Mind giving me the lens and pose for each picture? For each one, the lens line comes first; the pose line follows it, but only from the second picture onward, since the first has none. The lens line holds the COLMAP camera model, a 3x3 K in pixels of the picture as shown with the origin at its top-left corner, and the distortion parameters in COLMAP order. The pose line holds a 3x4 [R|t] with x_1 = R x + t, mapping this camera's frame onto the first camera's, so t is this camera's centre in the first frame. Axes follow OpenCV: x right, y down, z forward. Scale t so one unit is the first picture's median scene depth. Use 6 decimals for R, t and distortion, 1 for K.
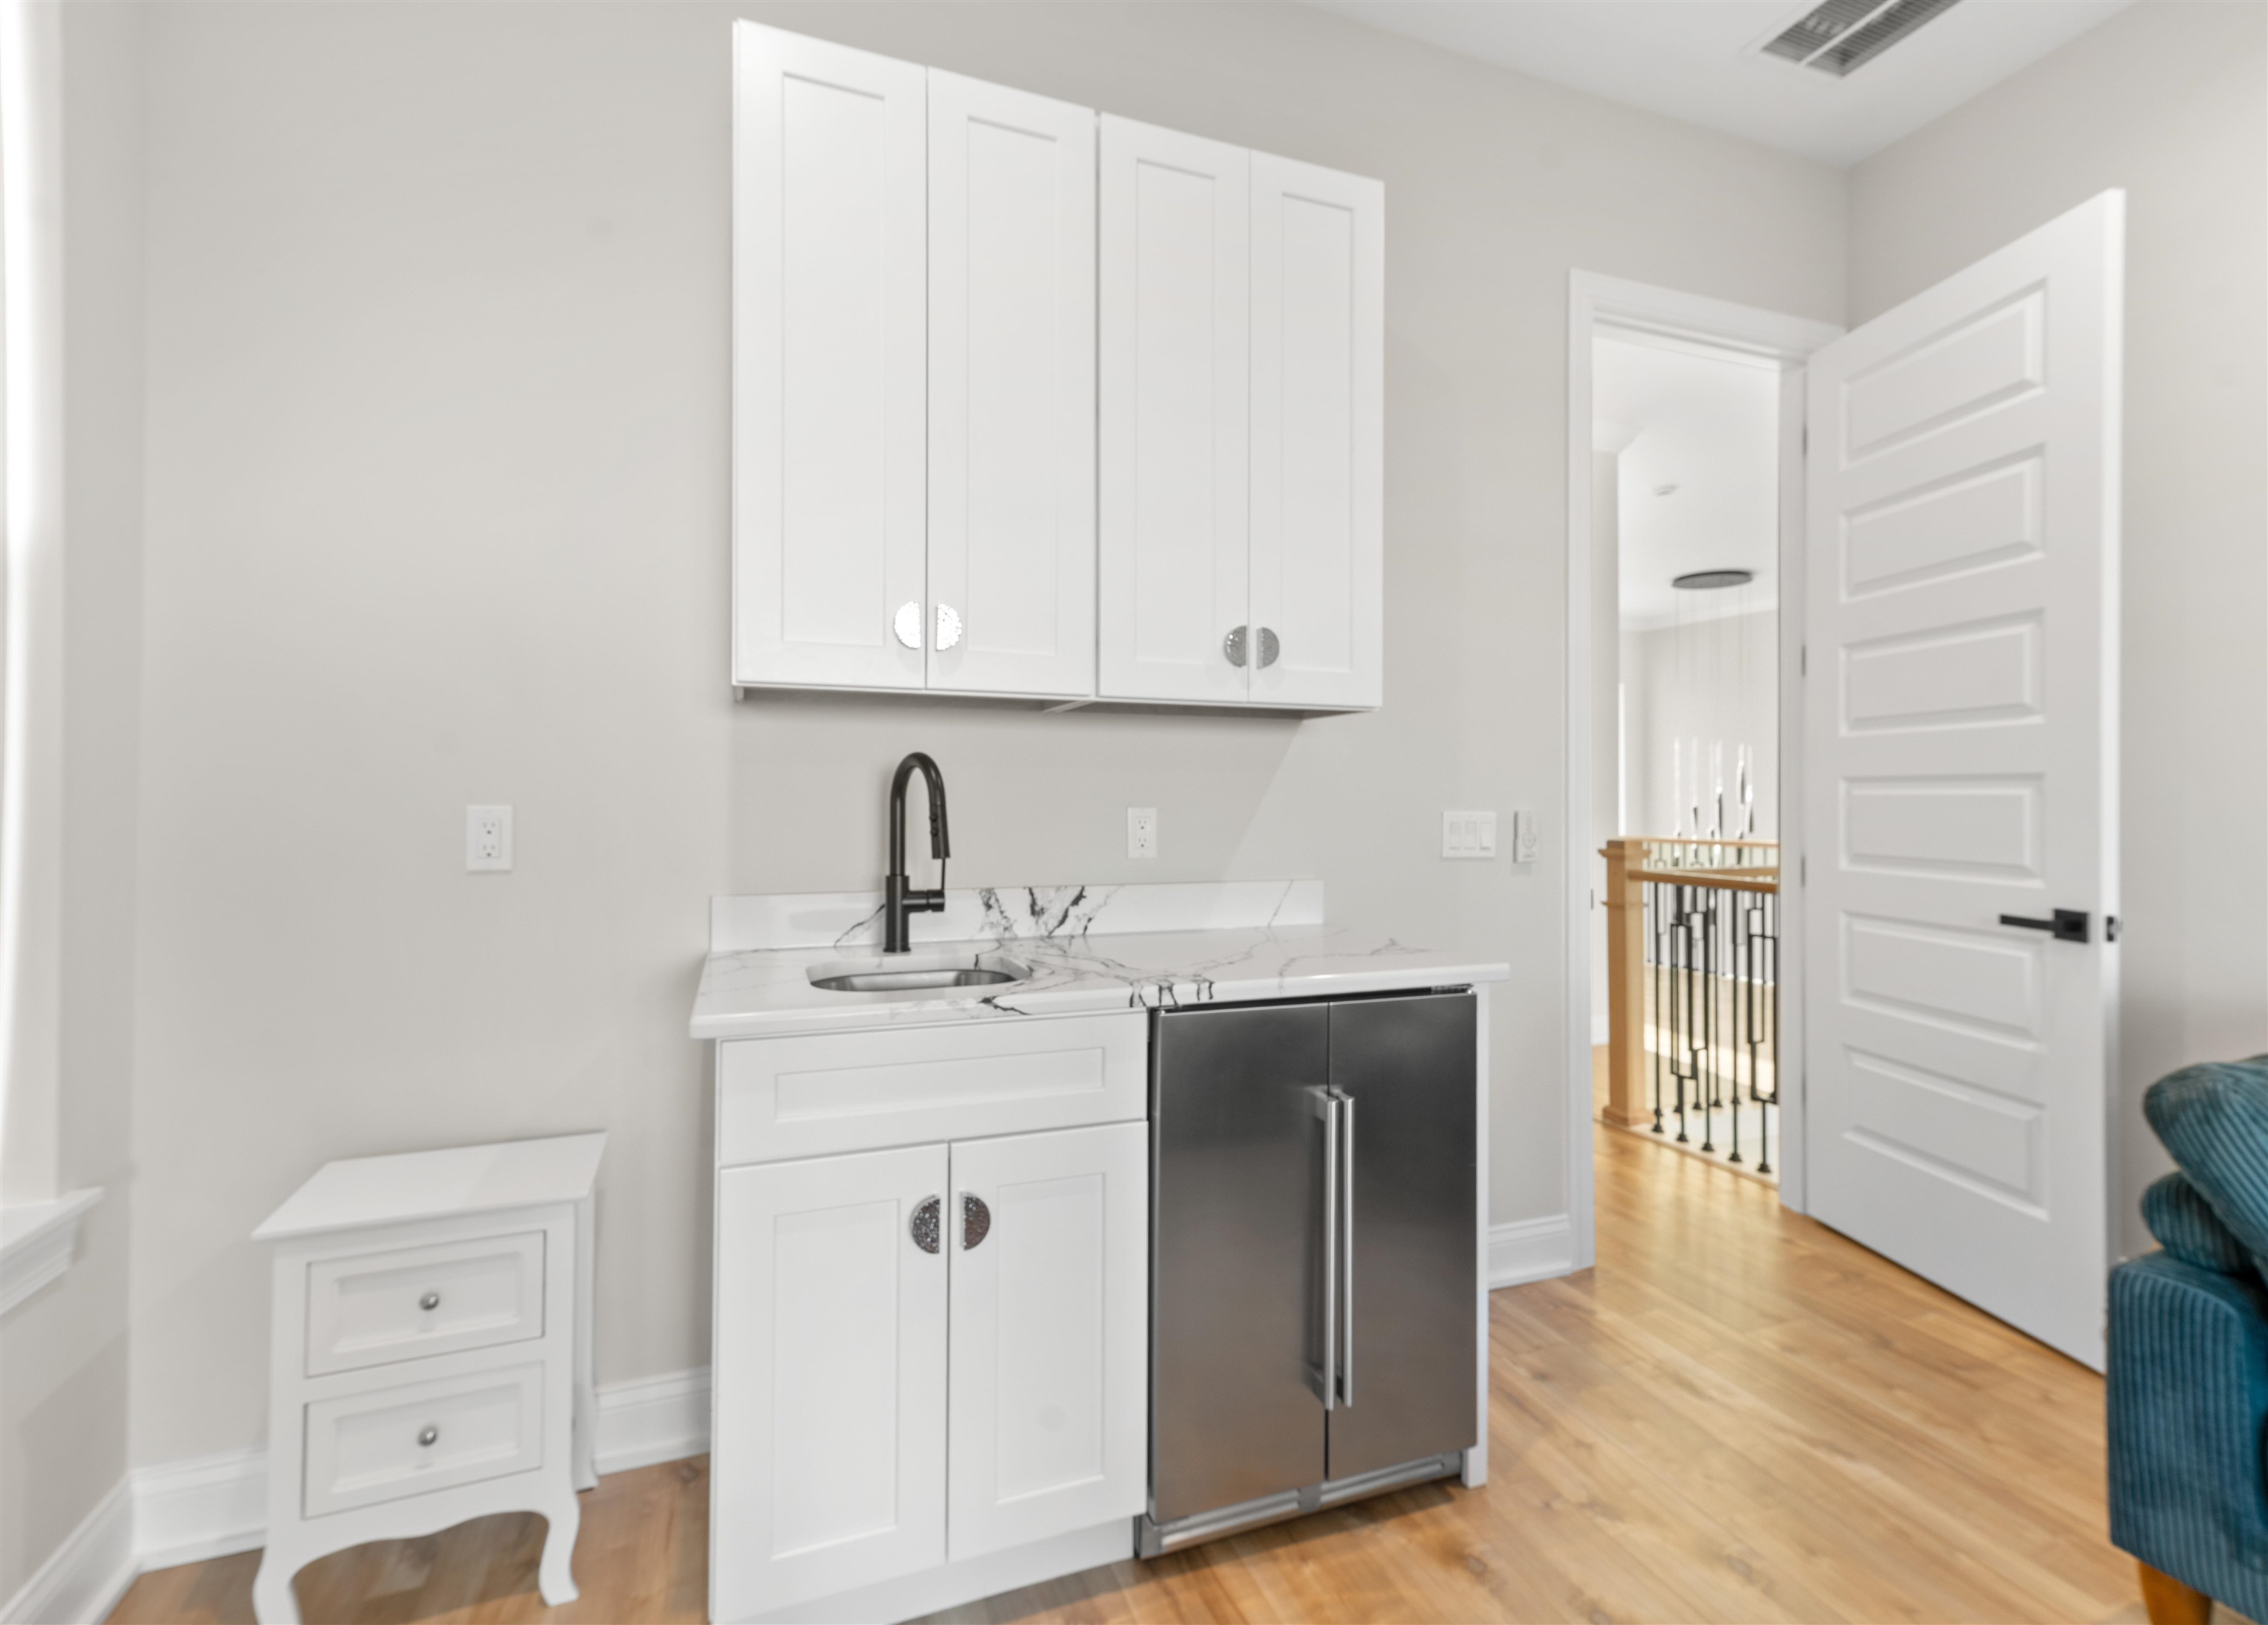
lens RADIAL K [[1026.4, 0, 1136.2], [0, 1026.4, 799.5], [0, 0, 1]] dist [0.014111, 0.000176]
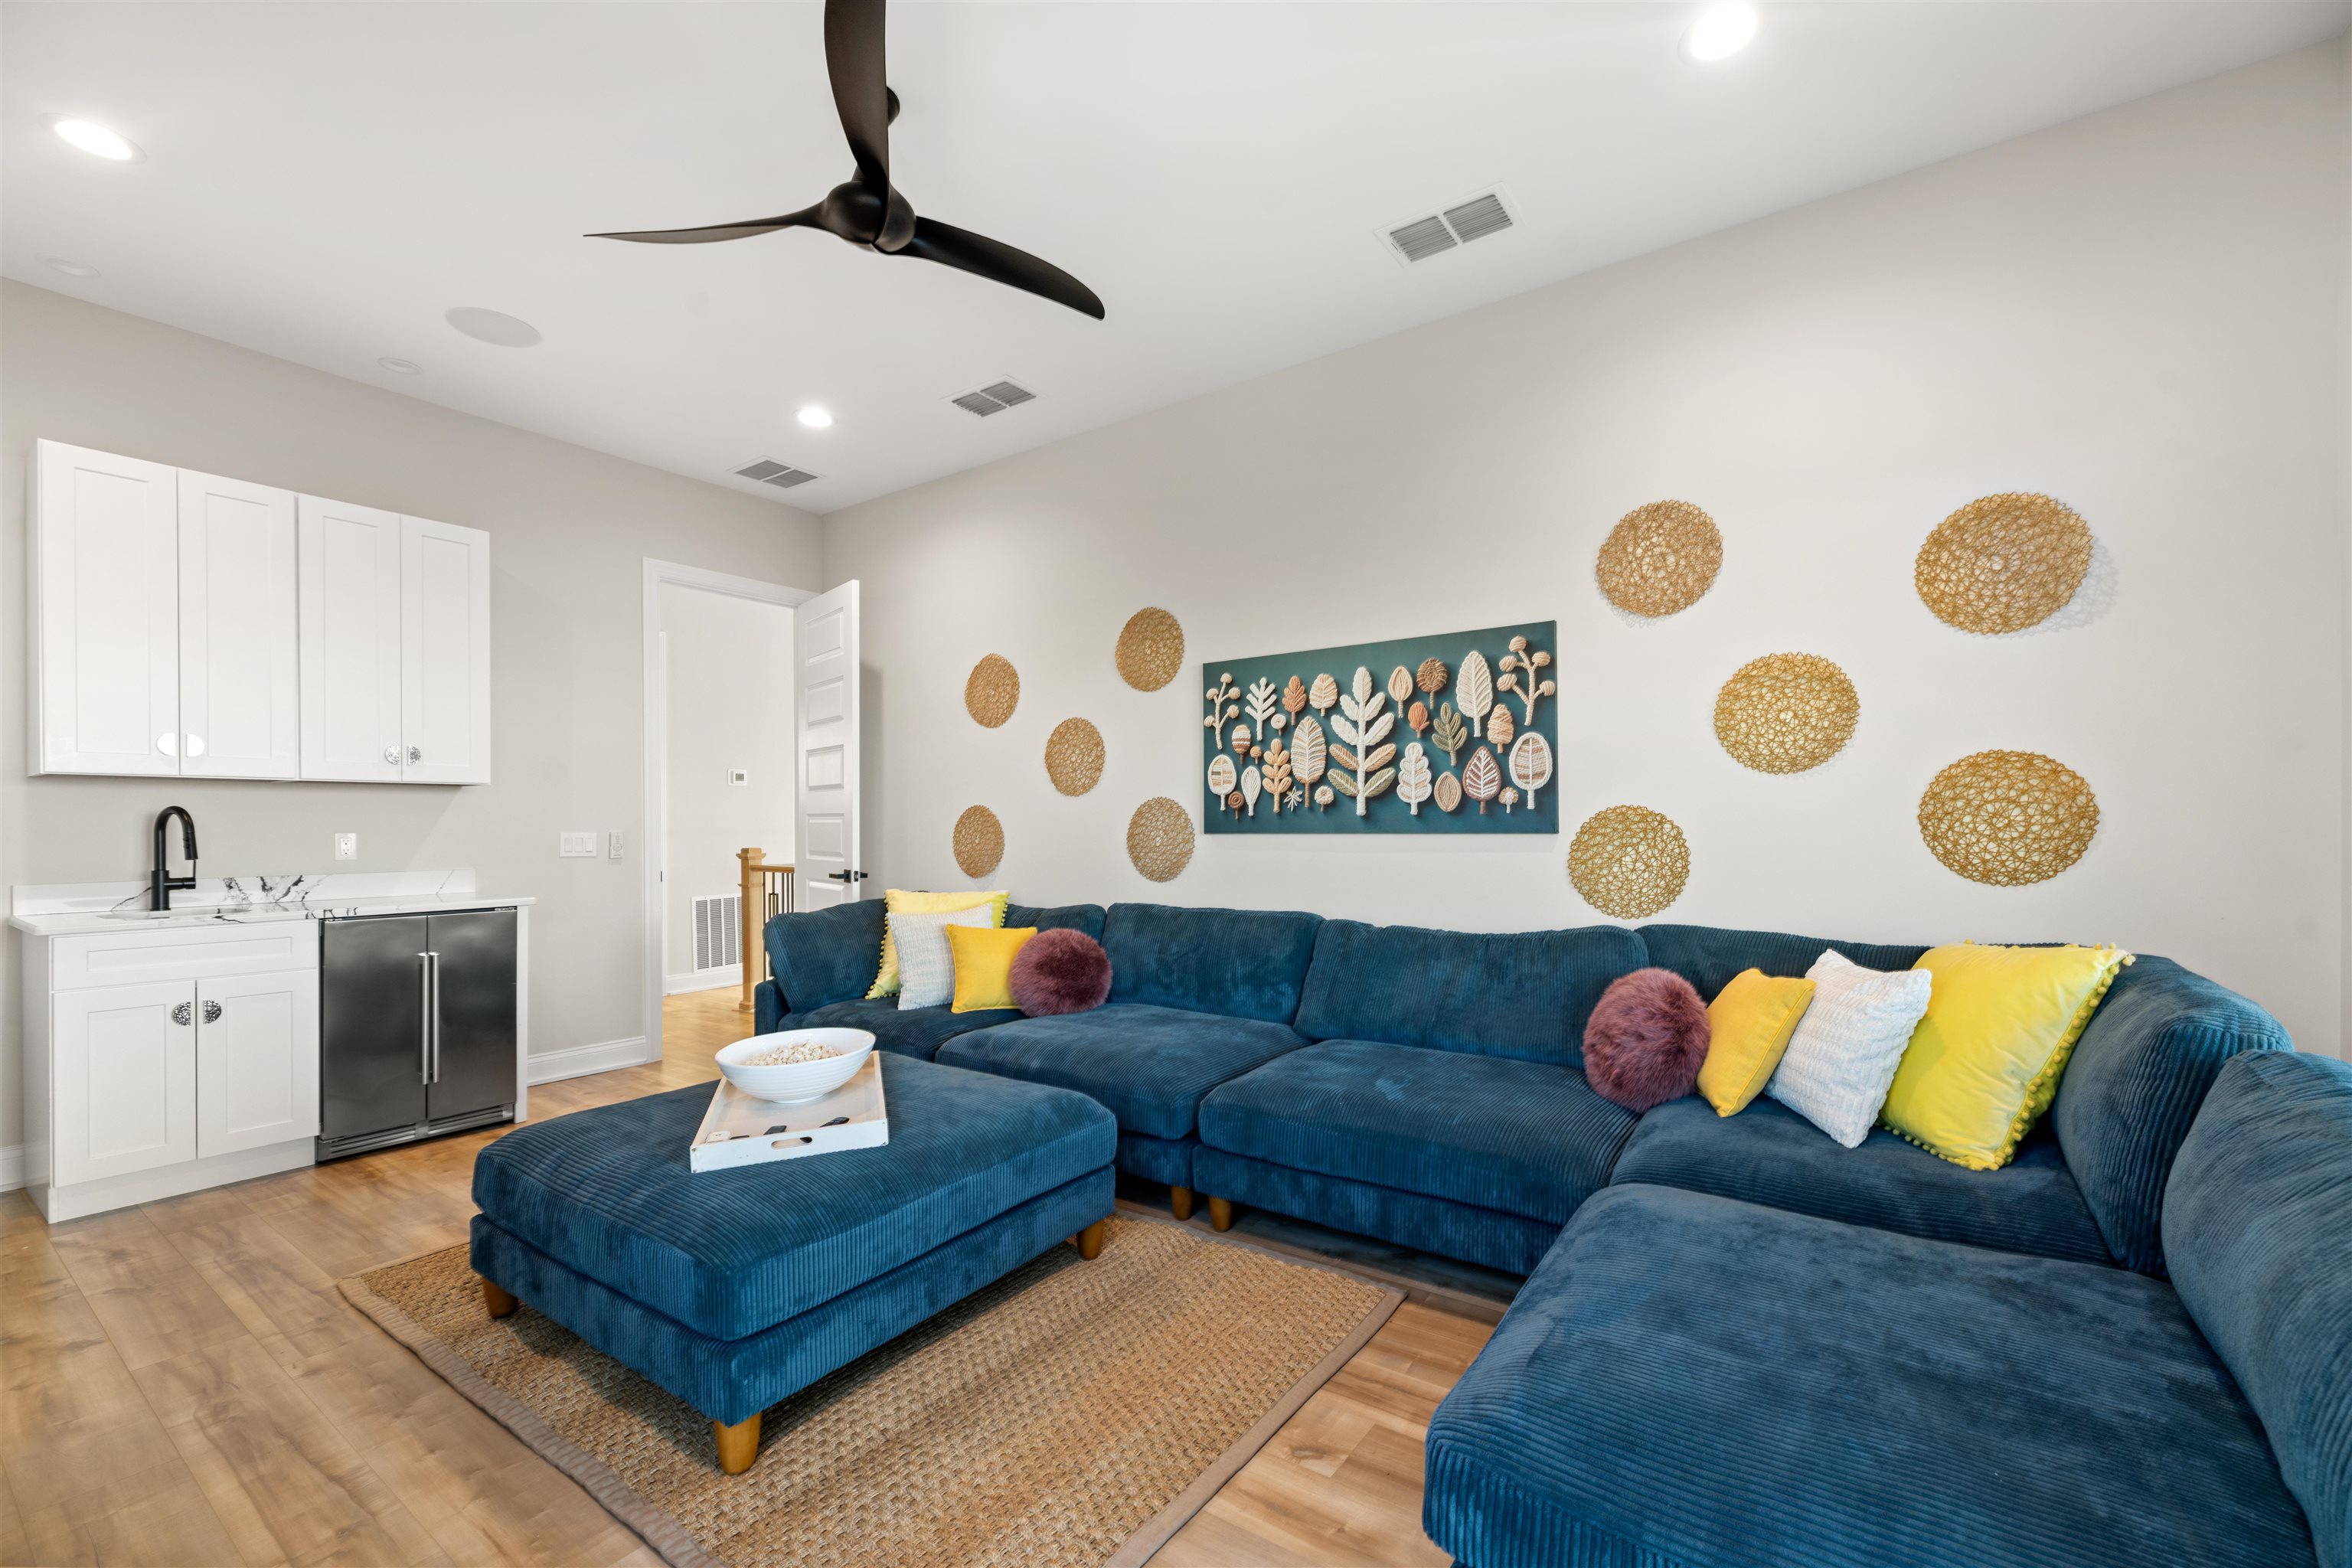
lens RADIAL K [[968.6, 0, 1187.3], [0, 968.6, 824.4], [0, 0, 1]] dist [0.001469, 0.001829]
pose [[0.827745, -0.008667, 0.561037, 0.332326], [0.008105, 0.999961, 0.003489, -0.001642], [-0.561046, 0.001659, 0.827783, -1.558704]]
